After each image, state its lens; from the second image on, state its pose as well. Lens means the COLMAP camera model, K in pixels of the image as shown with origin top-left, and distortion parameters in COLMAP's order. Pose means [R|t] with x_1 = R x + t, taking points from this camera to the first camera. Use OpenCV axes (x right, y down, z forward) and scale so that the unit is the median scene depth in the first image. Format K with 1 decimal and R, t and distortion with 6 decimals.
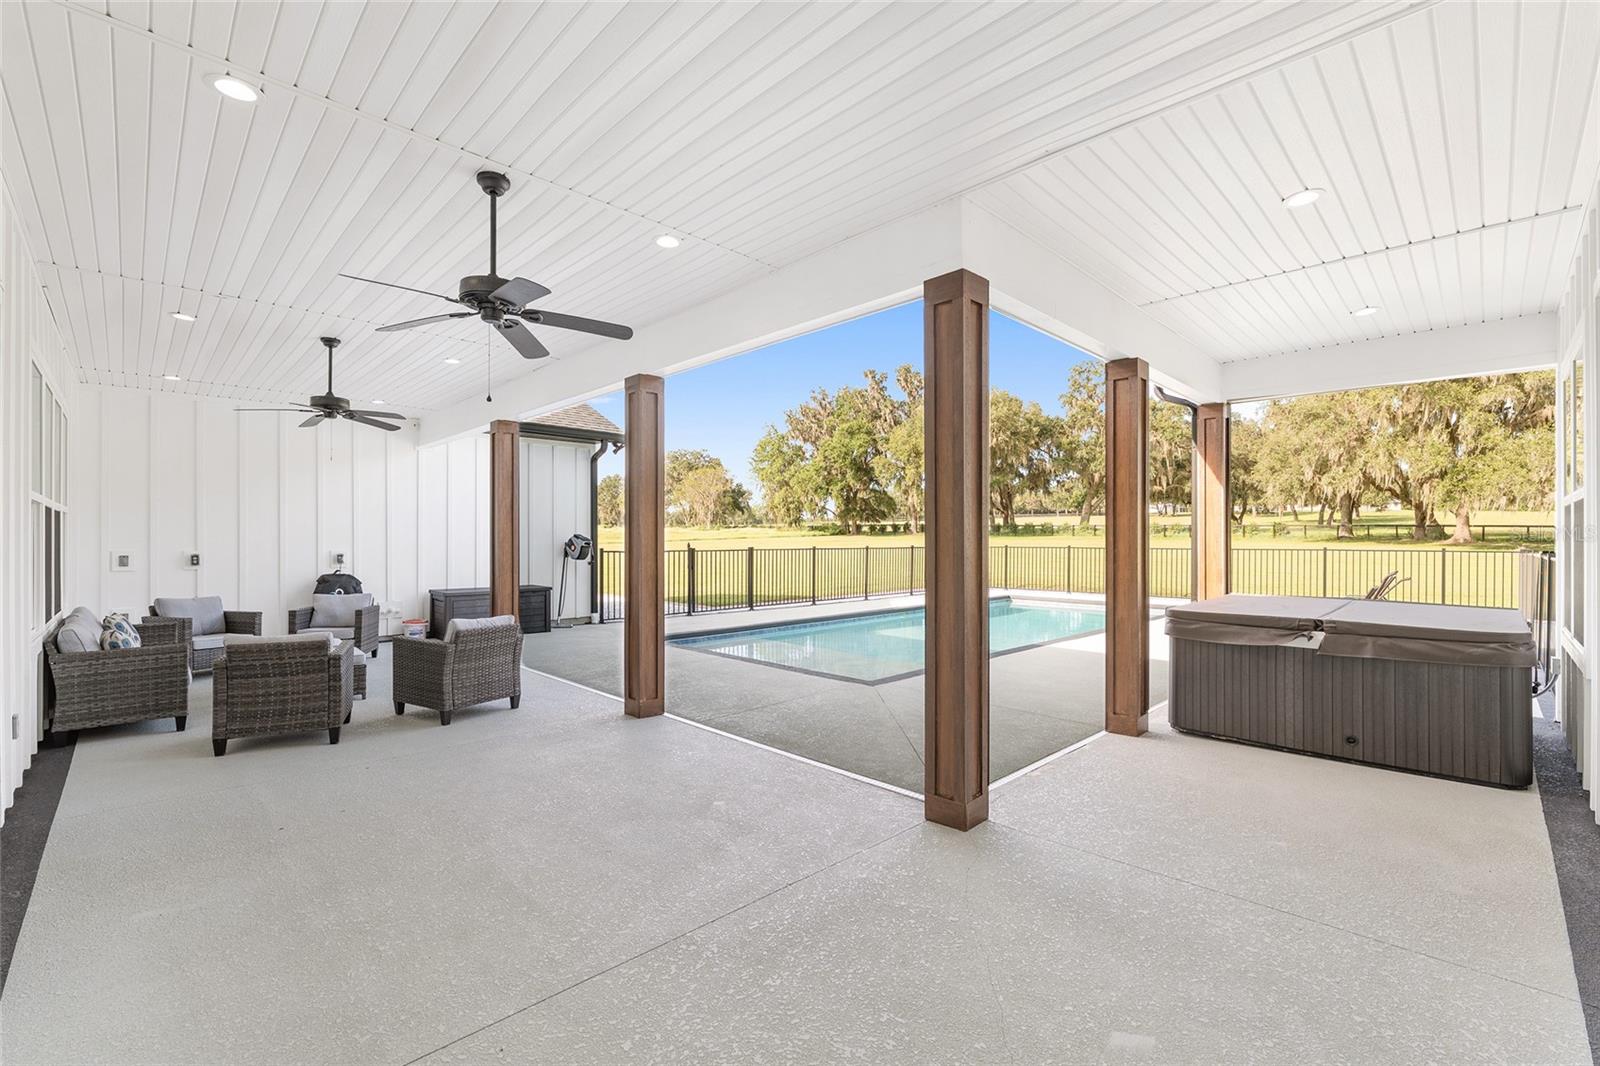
lens RADIAL K [[679.6, 0, 799.1], [0, 679.6, 536.9], [0, 0, 1]] dist [-0.001396, -0.000072]
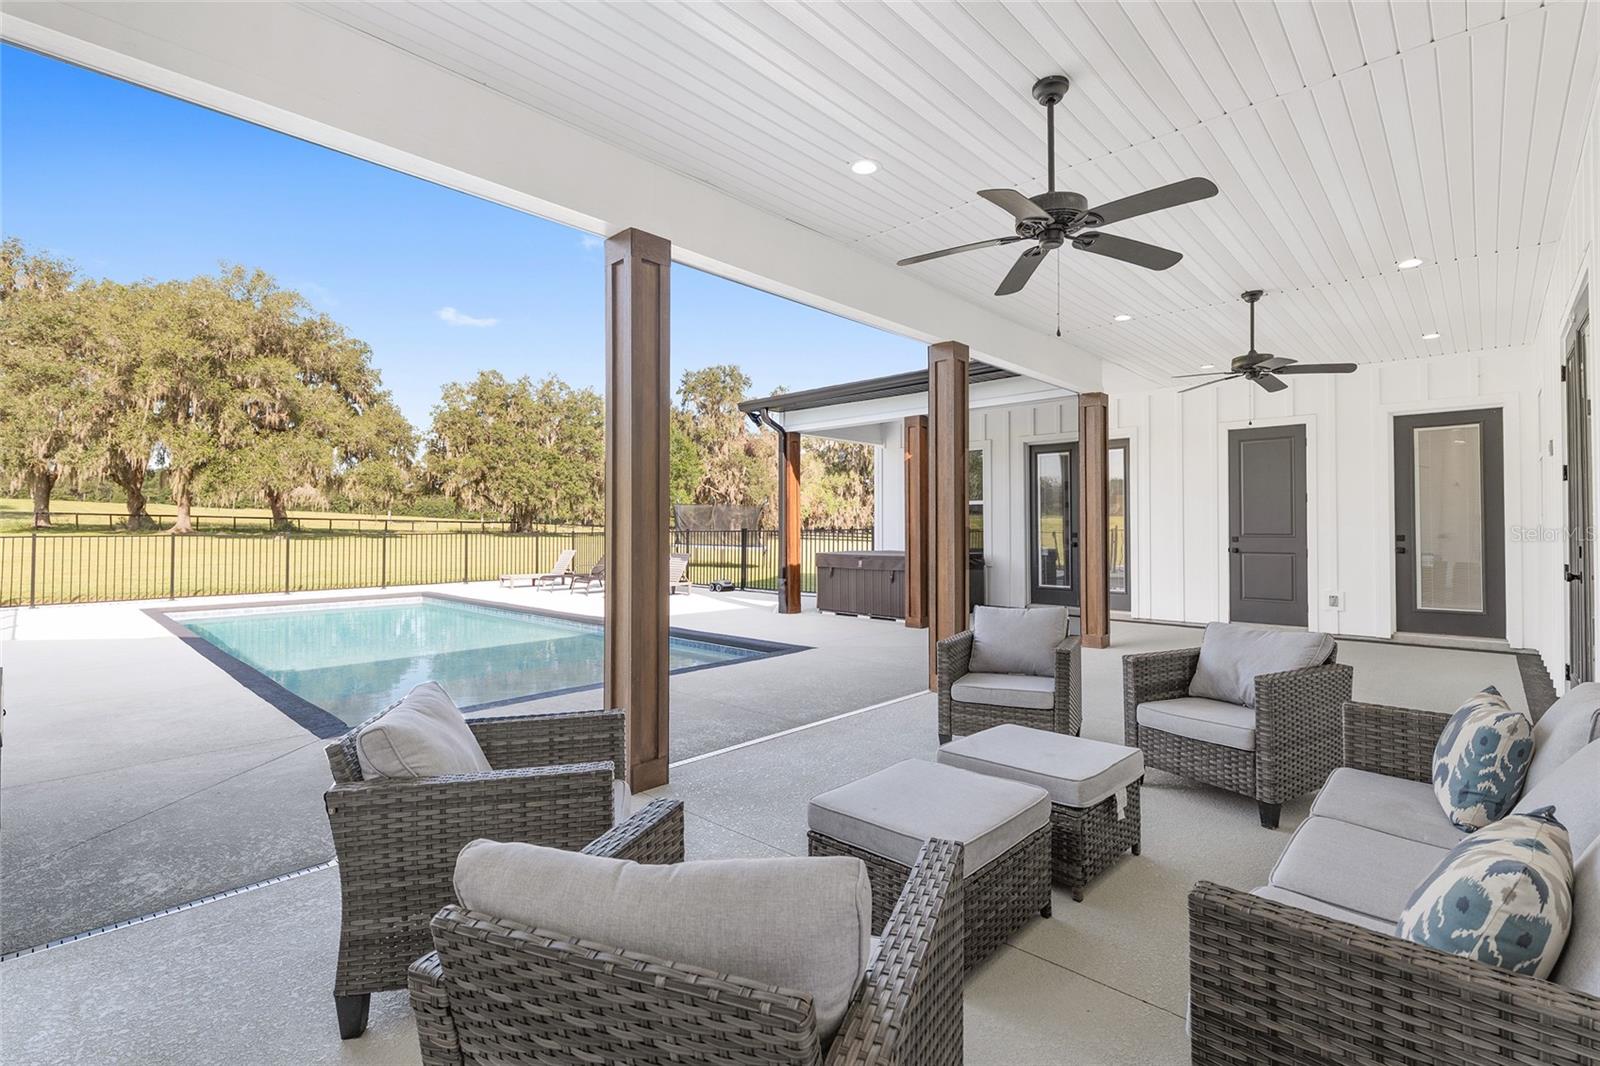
lens RADIAL K [[721.6, 0, 797.6], [0, 721.6, 519.3], [0, 0, 1]] dist [-0.004001, -0.000432]
pose [[-0.038953, 0.012418, 0.999164, -0.076107], [0.001286, 0.999923, -0.012377, 0.001794], [-0.999240, 0.000803, -0.038966, 0.077939]]
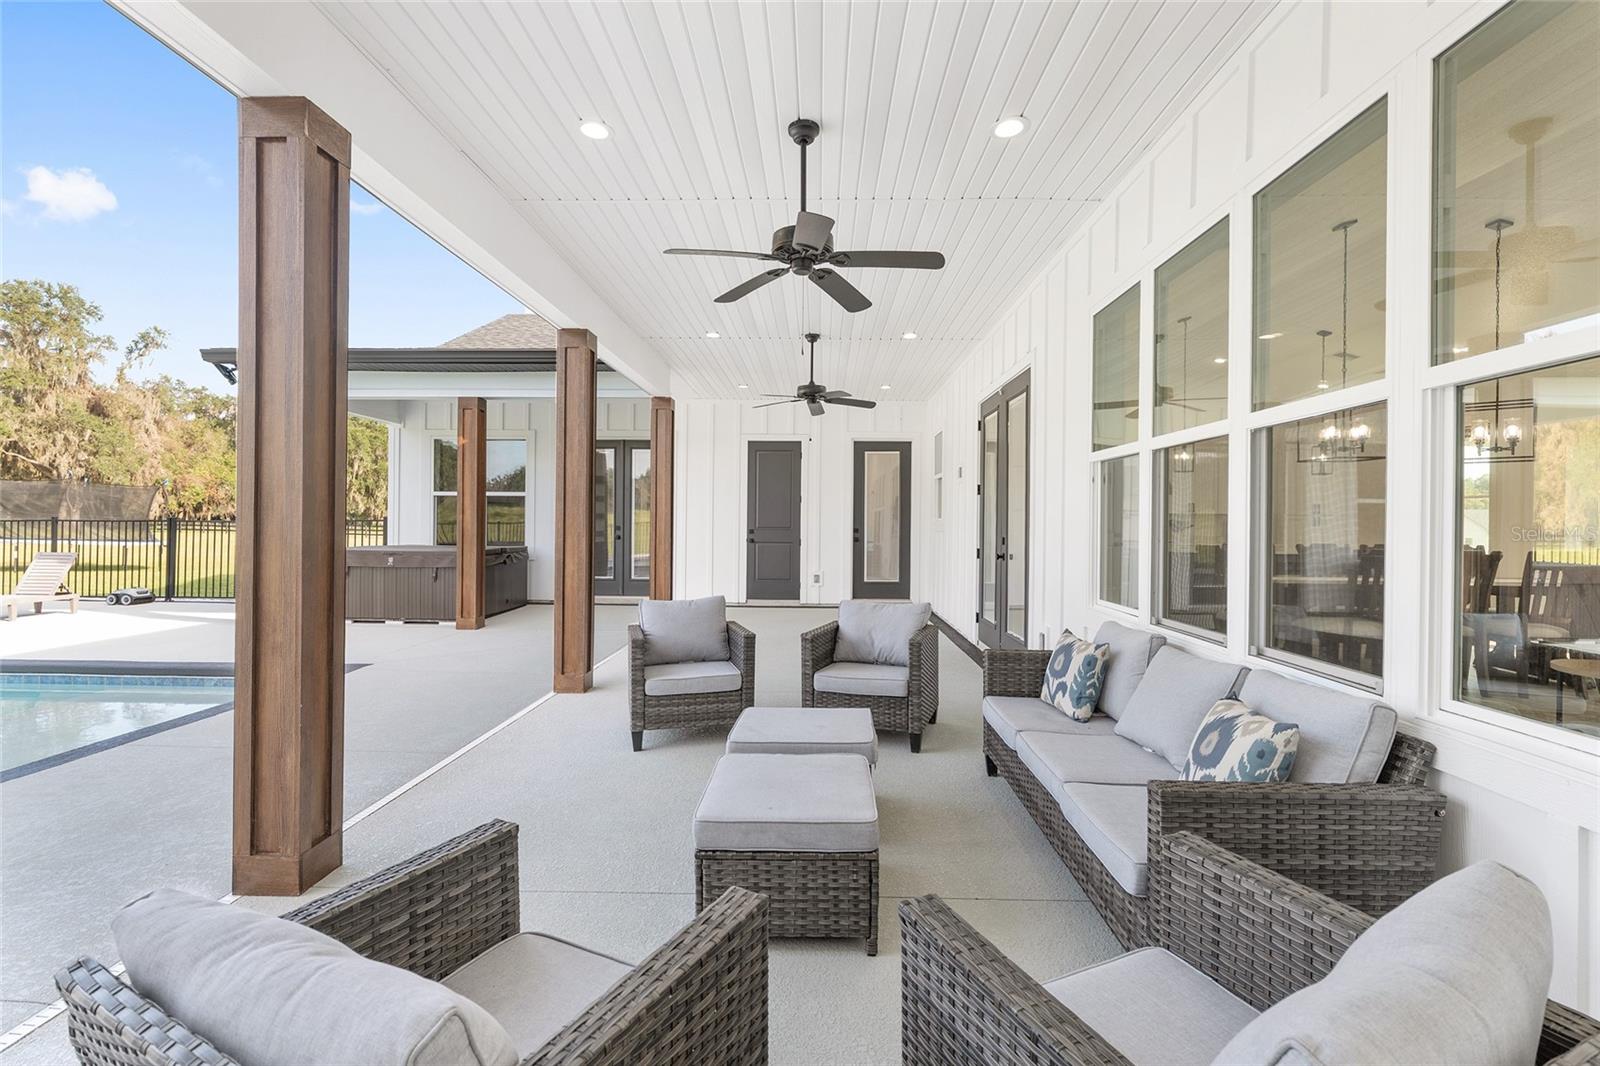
lens RADIAL K [[706.6, 0, 796.8], [0, 706.6, 522.2], [0, 0, 1]] dist [-0.001198, -0.000282]
pose [[-0.690136, -0.007015, 0.723646, -0.070049], [-0.008287, 0.999964, 0.001790, 0.001569], [-0.723632, -0.004761, -0.690169, 0.089456]]
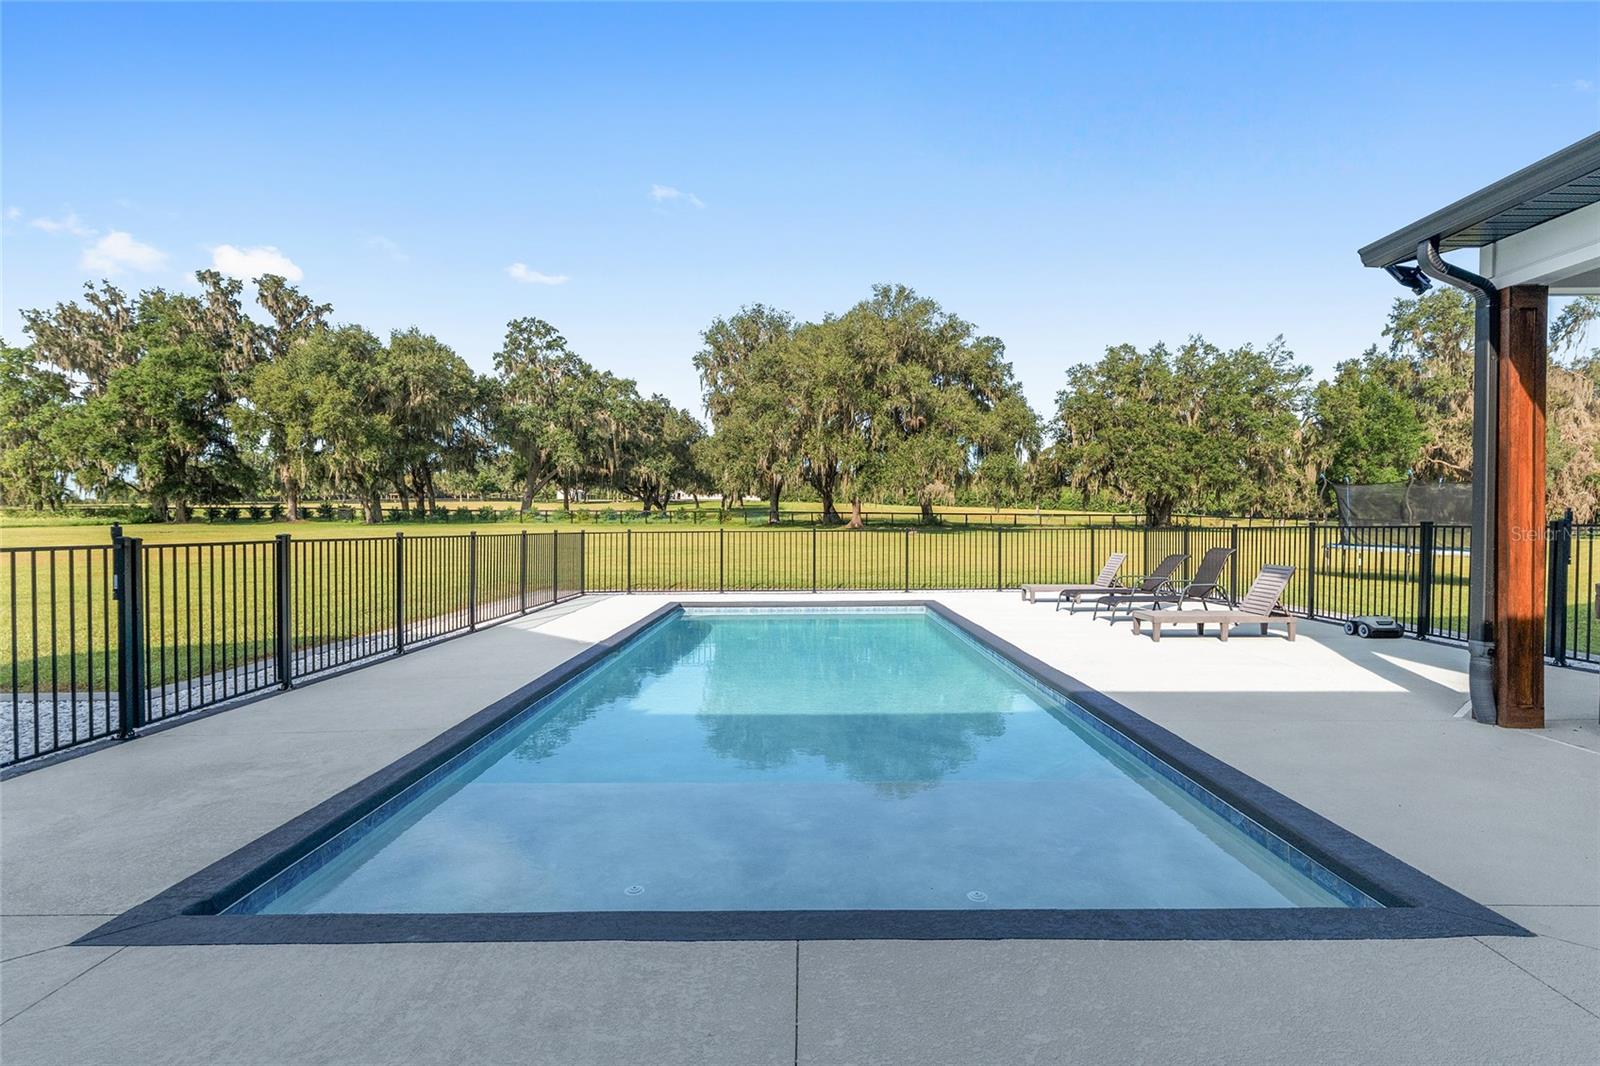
lens RADIAL K [[773.1, 0, 800.5], [0, 773.1, 538.2], [0, 0, 1]] dist [-0.000307, 0.000584]
pose [[0.703527, -0.017366, 0.710456, -0.029979], [0.006204, 0.999813, 0.018295, 0.001672], [-0.710641, -0.008463, 0.703503, 0.071971]]
